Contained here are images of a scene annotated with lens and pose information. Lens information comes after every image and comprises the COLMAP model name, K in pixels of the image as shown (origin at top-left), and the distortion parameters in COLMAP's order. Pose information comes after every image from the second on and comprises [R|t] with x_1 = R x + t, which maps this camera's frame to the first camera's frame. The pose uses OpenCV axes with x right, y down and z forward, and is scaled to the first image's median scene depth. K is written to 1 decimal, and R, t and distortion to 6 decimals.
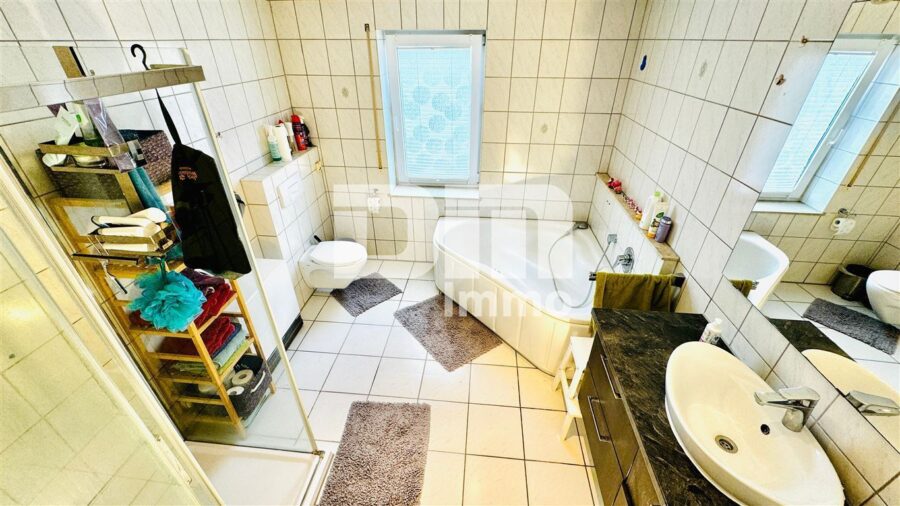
lens RADIAL K [[359.0, 0, 447.2], [0, 359.0, 253.7], [0, 0, 1]] dist [-0.003986, 0.000139]
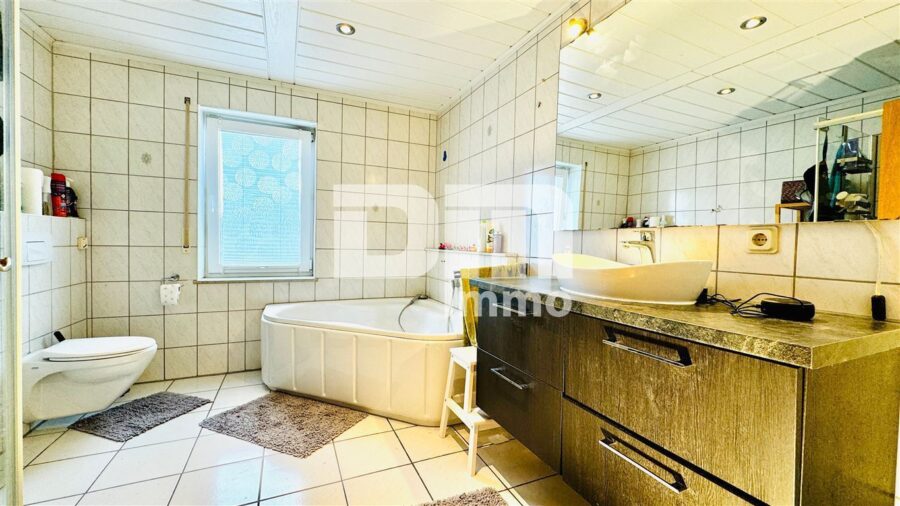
lens RADIAL K [[359.0, 0, 450.1], [0, 359.0, 252.8], [0, 0, 1]] dist [-0.003986, 0.000139]
pose [[0.861947, 0.008463, 0.506927, -0.089598], [0.239947, 0.873985, -0.422583, 0.292074], [-0.446623, 0.485880, 0.751298, 0.135439]]
